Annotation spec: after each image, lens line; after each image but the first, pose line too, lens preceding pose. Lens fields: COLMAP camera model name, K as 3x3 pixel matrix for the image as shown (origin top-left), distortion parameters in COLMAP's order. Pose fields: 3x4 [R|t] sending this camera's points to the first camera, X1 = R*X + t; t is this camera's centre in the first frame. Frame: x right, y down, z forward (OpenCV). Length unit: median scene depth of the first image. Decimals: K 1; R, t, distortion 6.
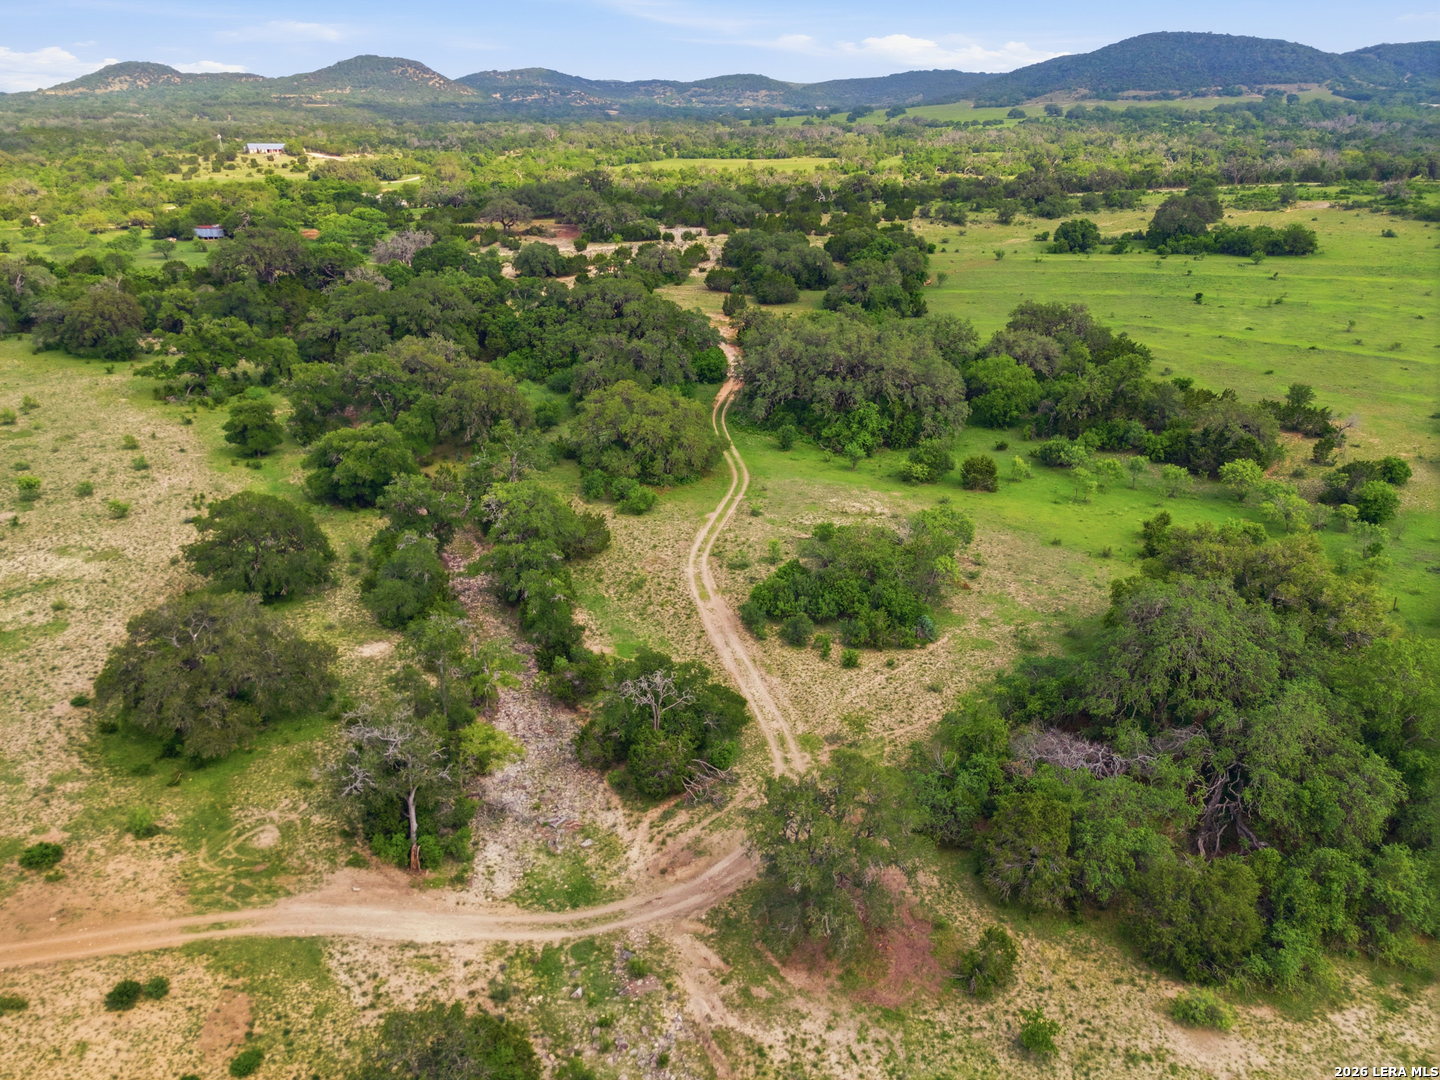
lens RADIAL K [[1048.6, 0, 720.0], [0, 1048.6, 540.0], [0, 0, 1]] dist [0.062980, -0.043096]
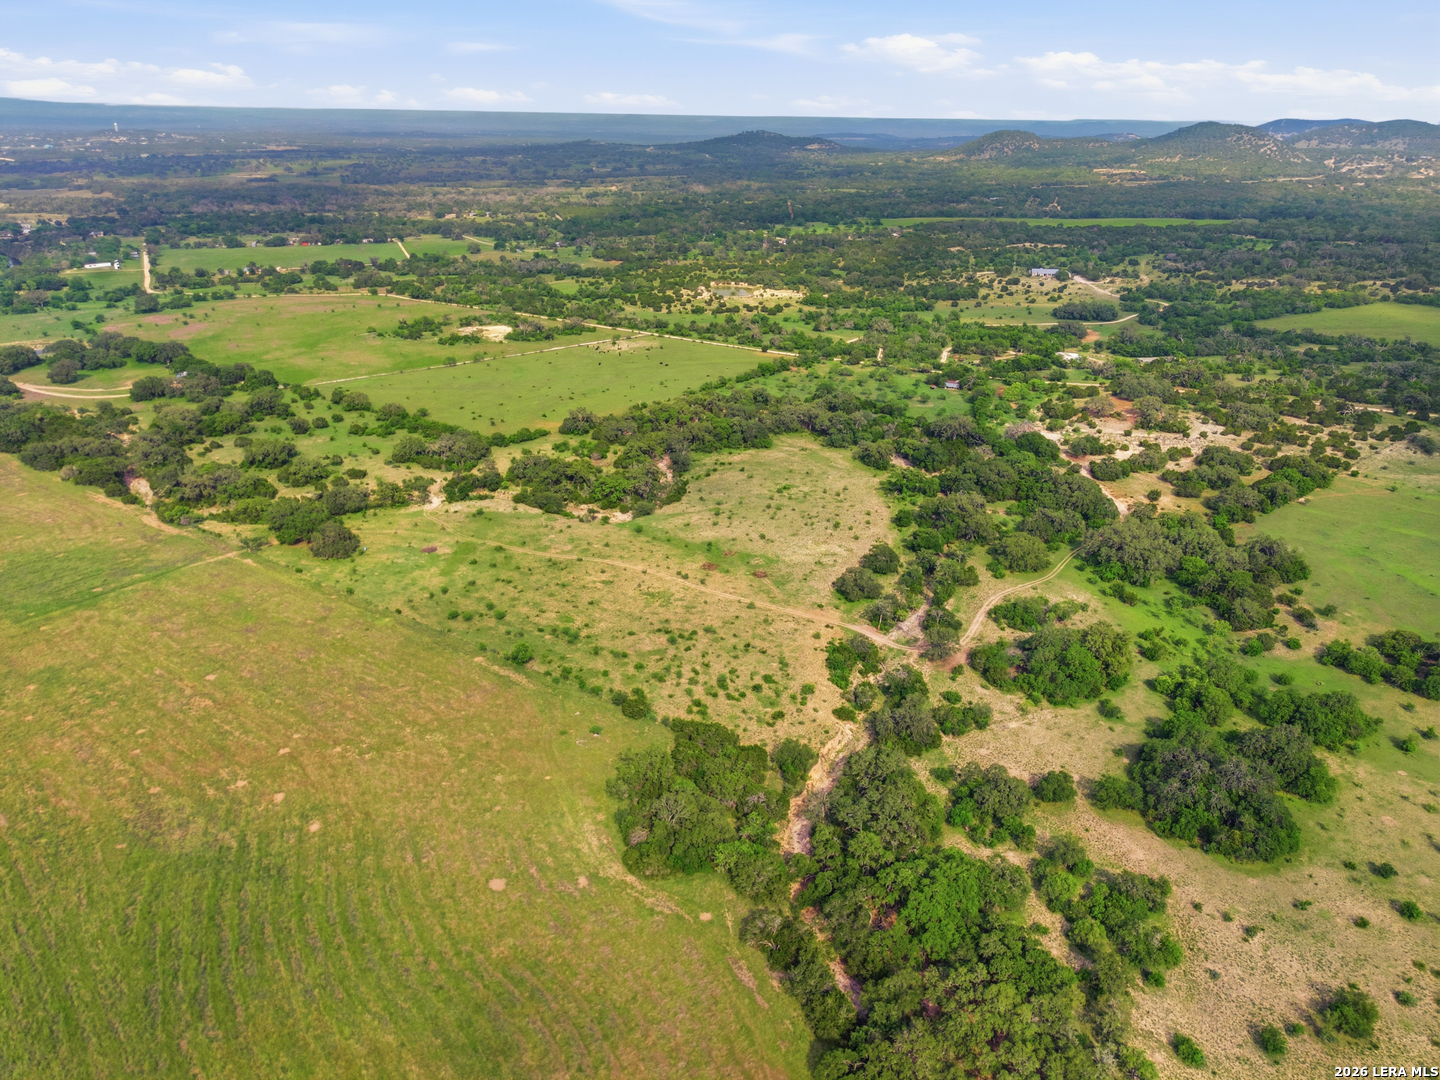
lens RADIAL K [[1048.6, 0, 720.0], [0, 1048.6, 540.0], [0, 0, 1]] dist [0.062980, -0.043096]
pose [[0.751206, 0.245438, -0.612740, 1.282184], [-0.256417, 0.963901, 0.071737, -0.162320], [0.608227, 0.103227, 0.787022, -2.095595]]
